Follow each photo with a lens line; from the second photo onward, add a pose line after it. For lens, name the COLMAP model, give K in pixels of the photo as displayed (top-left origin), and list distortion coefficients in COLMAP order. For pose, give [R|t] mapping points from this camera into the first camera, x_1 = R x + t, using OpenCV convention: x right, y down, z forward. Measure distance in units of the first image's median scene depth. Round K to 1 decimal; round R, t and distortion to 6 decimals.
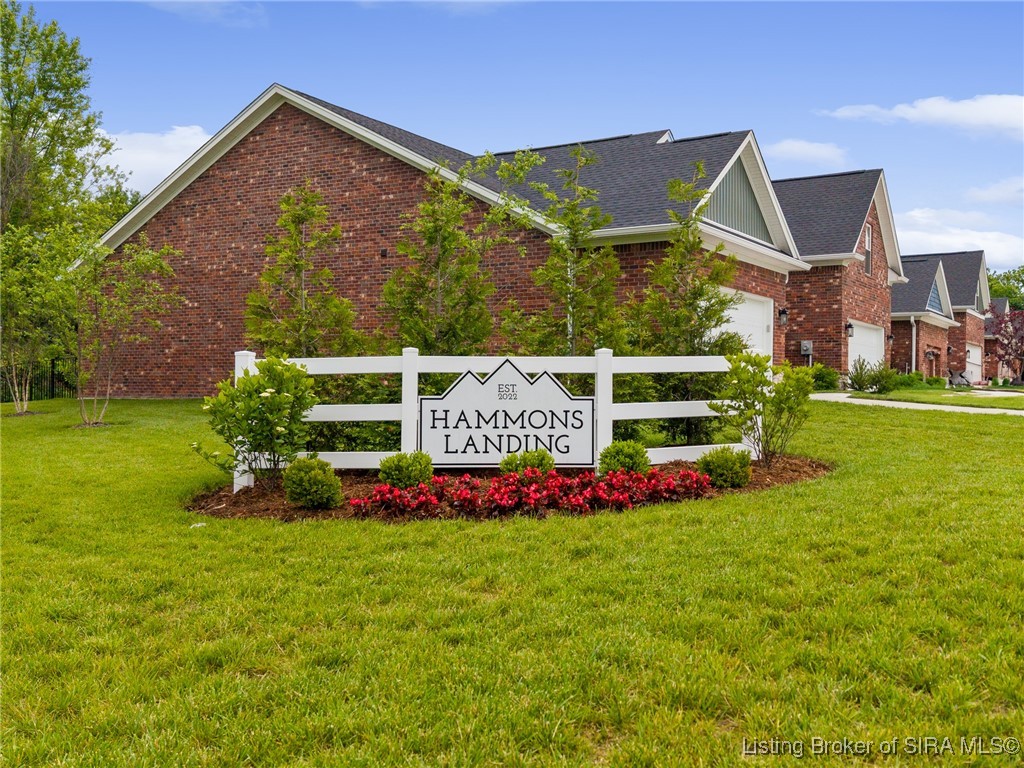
lens RADIAL K [[1014.7, 0, 512.0], [0, 1014.7, 387.3], [0, 0, 1]] dist [0.000962, 0.000000]
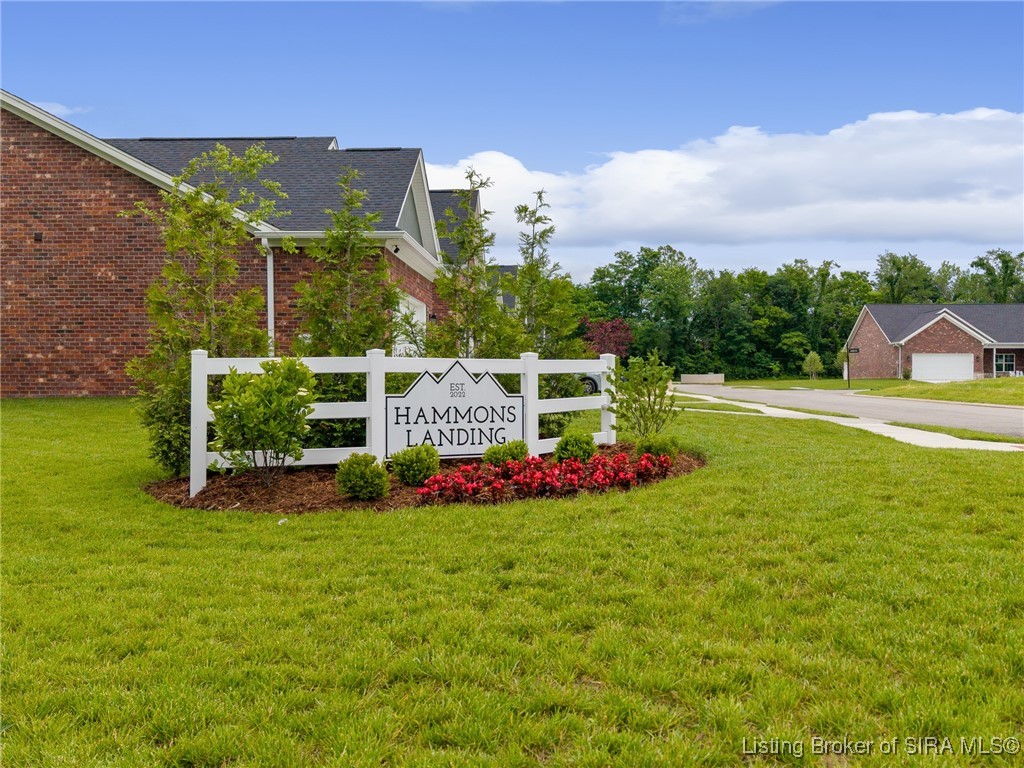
lens RADIAL K [[1014.7, 0, 515.3], [0, 1014.7, 382.5], [0, 0, 1]] dist [0.000962, 0.000000]
pose [[0.881223, -0.000440, 0.472701, -0.473999], [0.000894, 0.999999, -0.000736, -0.003071], [-0.472700, 0.001072, 0.881223, -0.009488]]
